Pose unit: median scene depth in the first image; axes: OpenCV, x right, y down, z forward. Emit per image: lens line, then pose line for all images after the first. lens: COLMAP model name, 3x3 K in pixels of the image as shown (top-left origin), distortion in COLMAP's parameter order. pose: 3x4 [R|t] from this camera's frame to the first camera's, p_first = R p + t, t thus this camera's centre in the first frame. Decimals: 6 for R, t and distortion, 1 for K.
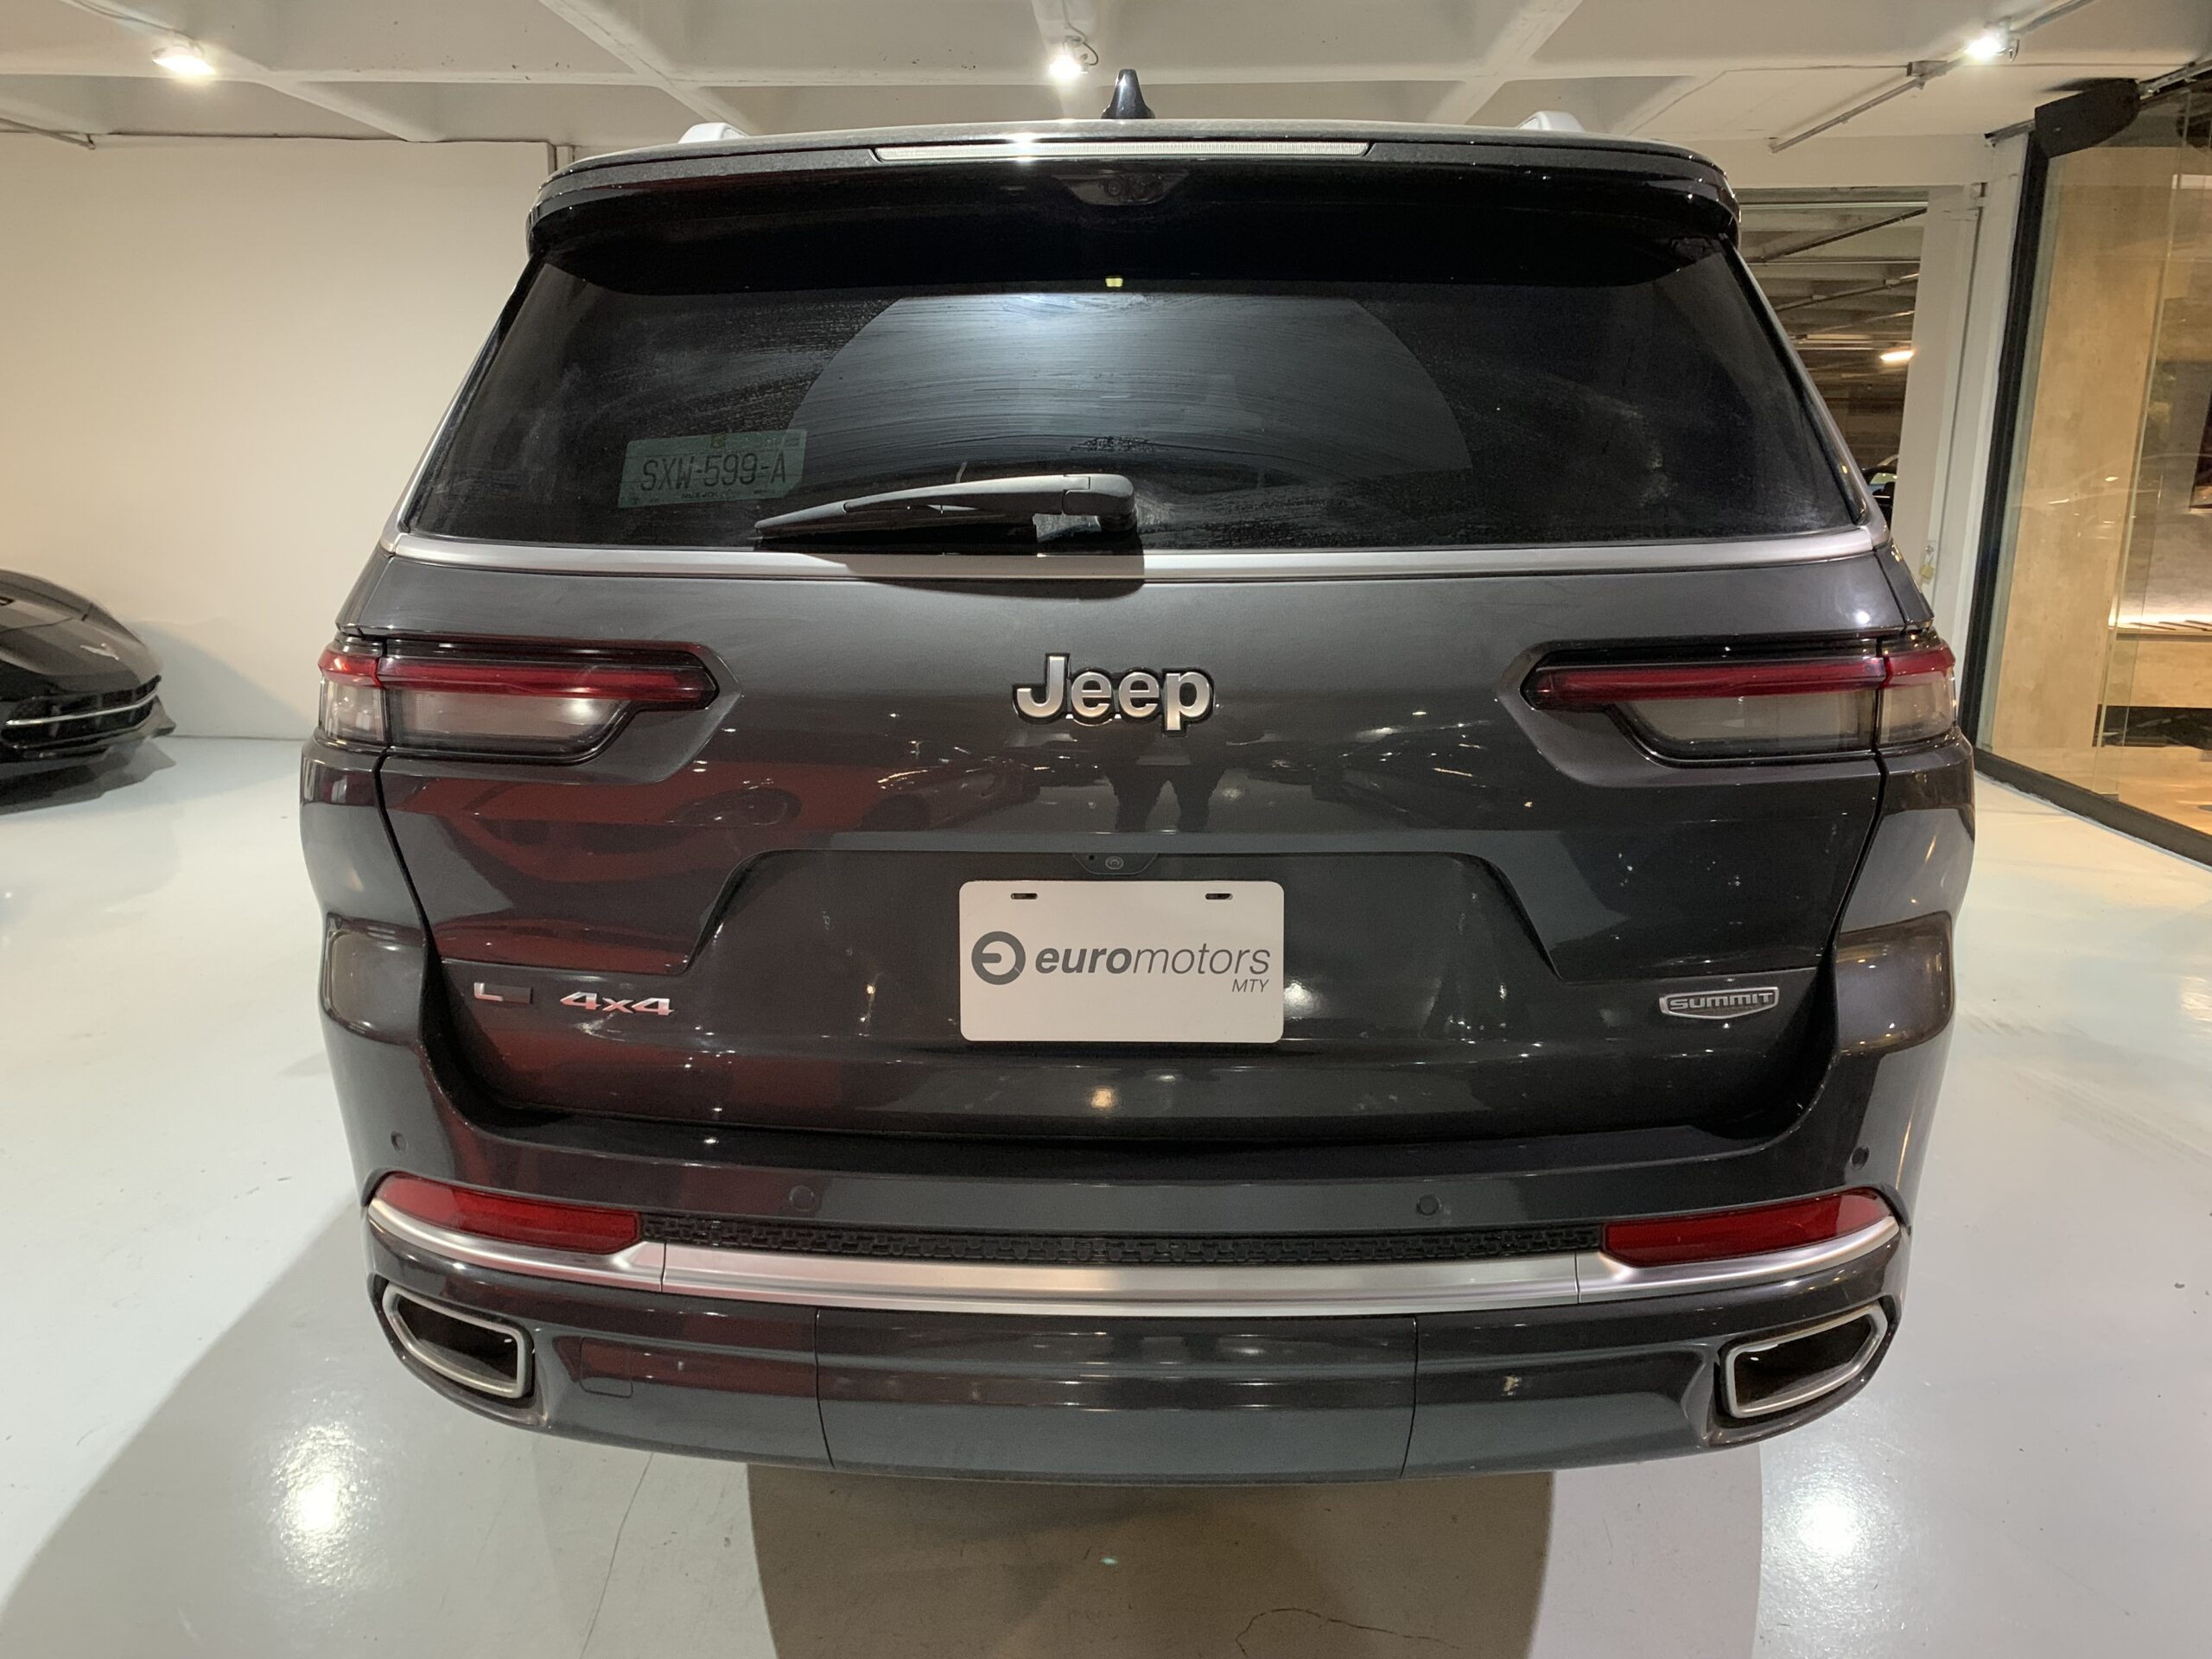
lens RADIAL K [[1692.6, 0, 1106.0], [0, 1692.6, 829.5], [0, 0, 1]] dist [0.015121, 0.000177]
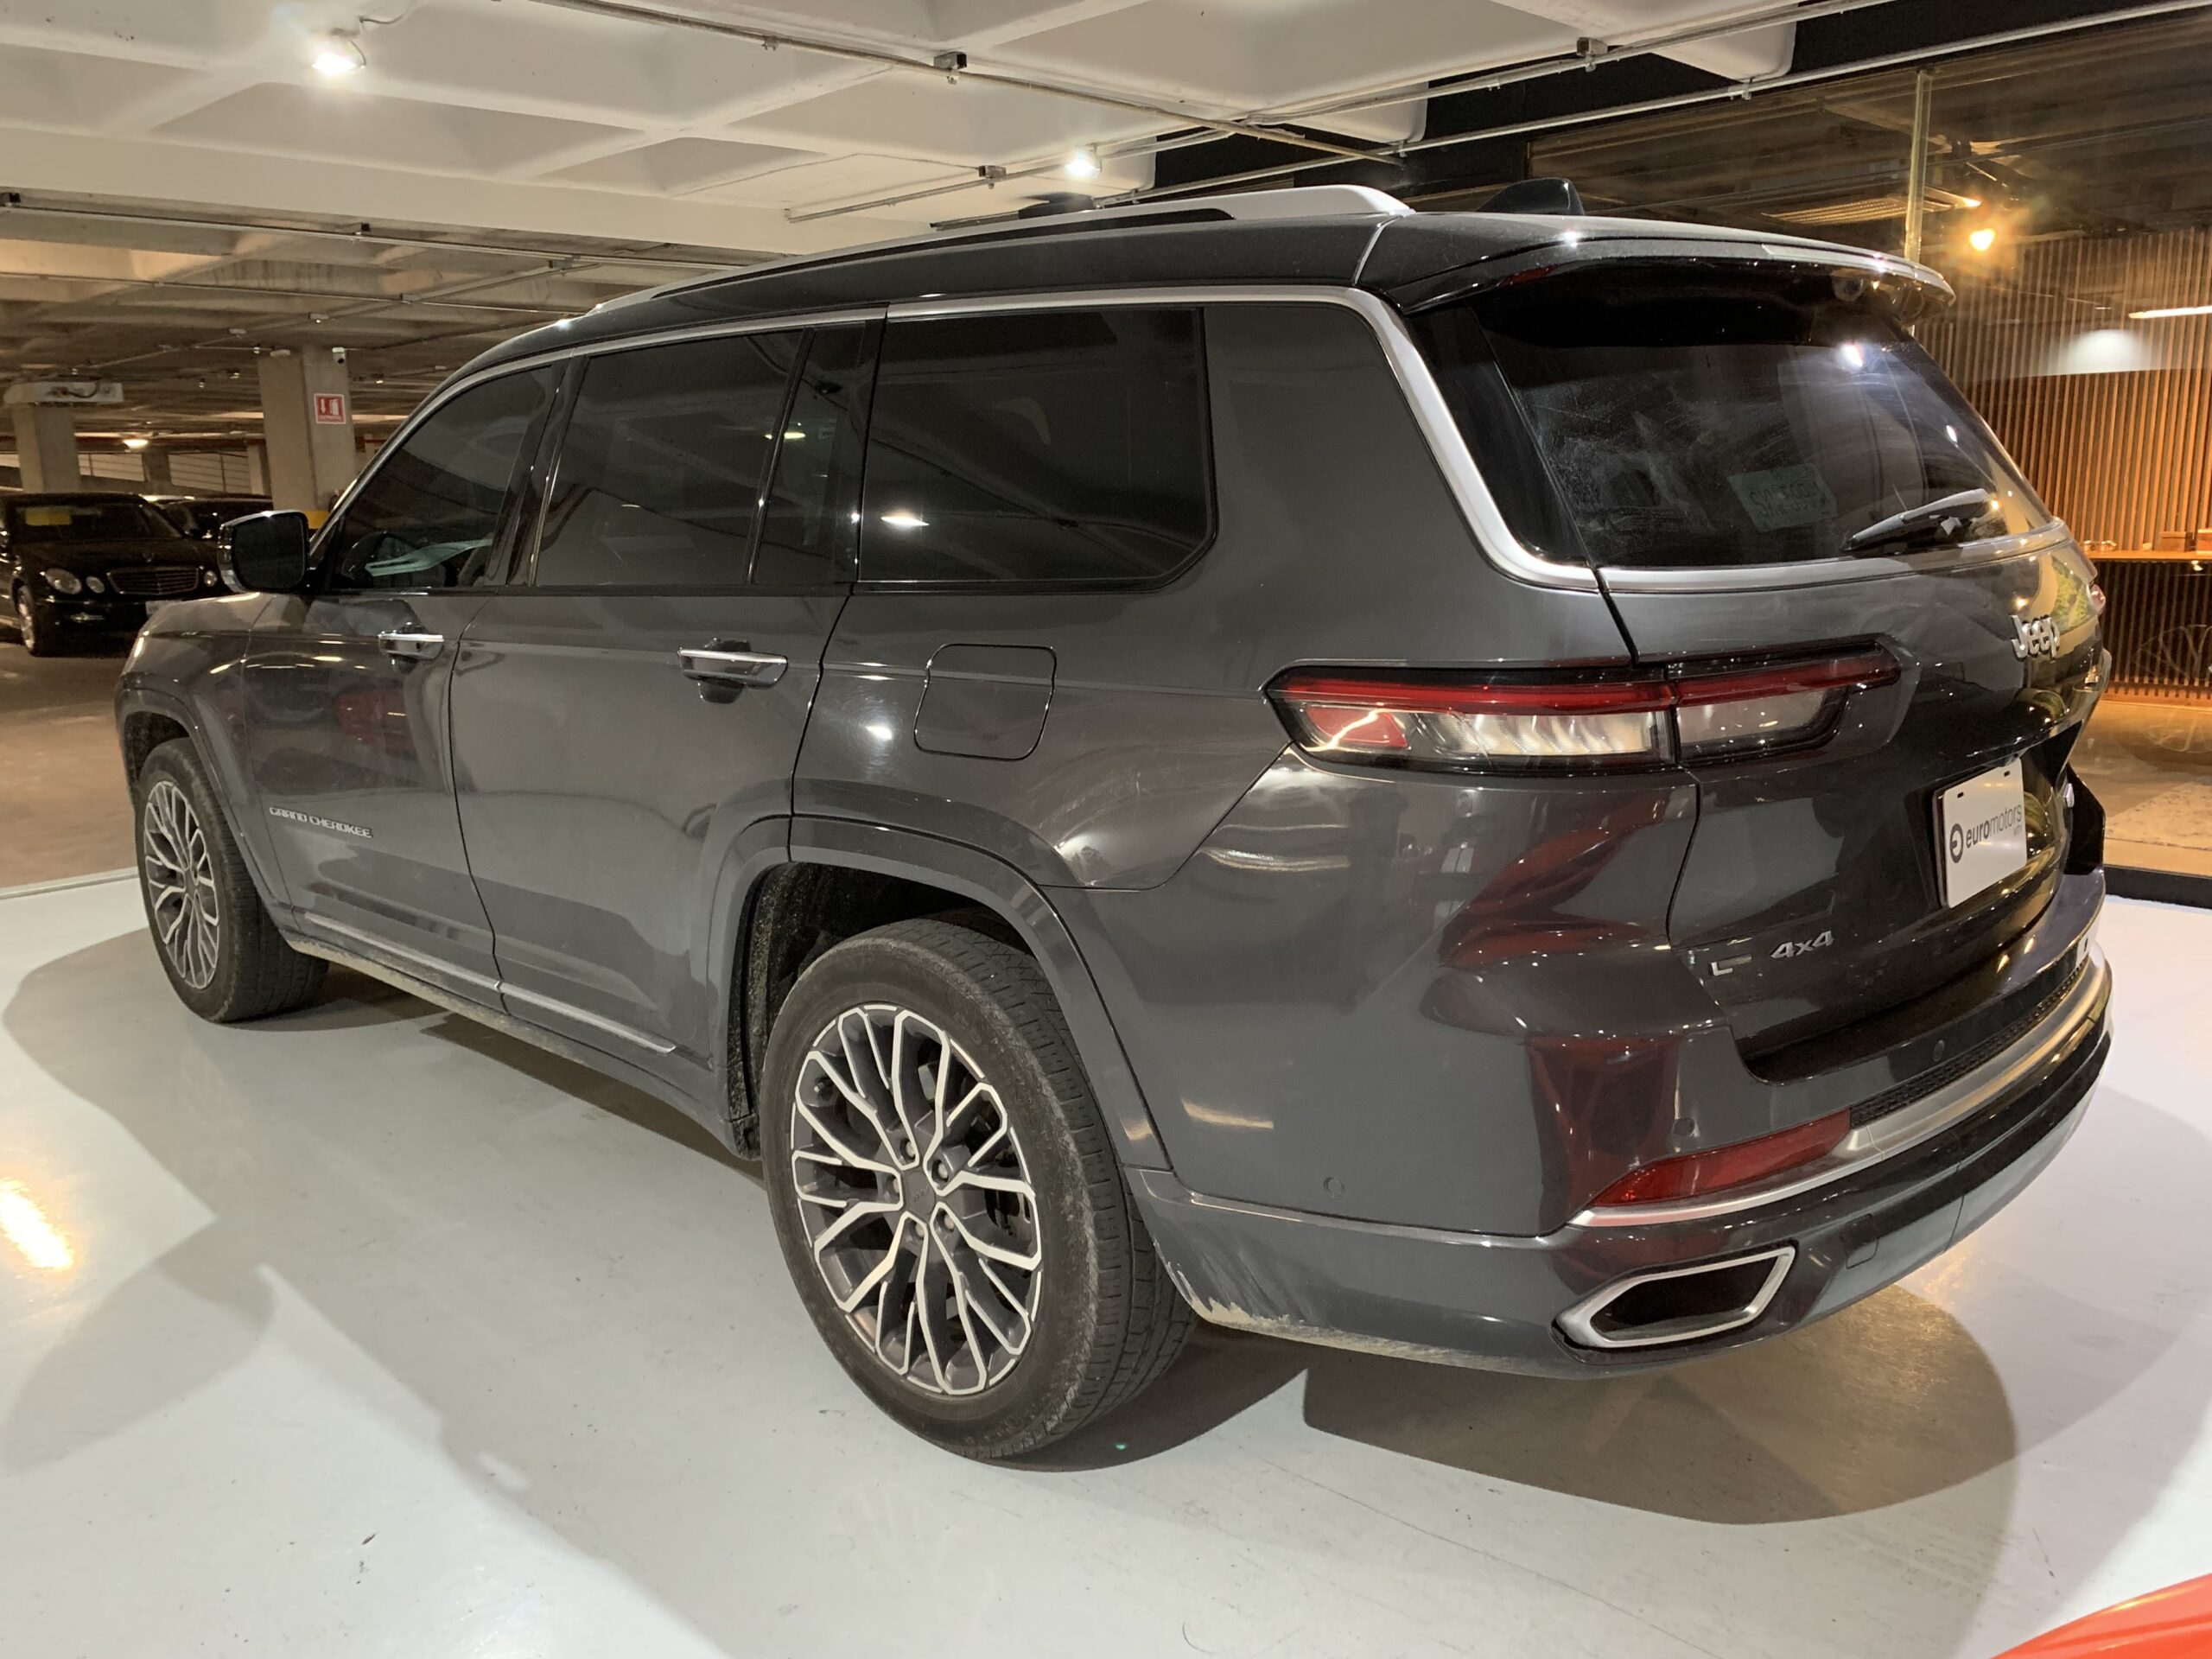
lens RADIAL K [[1692.6, 0, 1106.0], [0, 1692.6, 829.5], [0, 0, 1]] dist [0.015121, 0.000177]
pose [[0.668030, -0.161989, 0.726289, -1.477927], [0.177811, 0.982494, 0.055585, -0.130473], [-0.722578, 0.092009, 0.685139, 0.532964]]
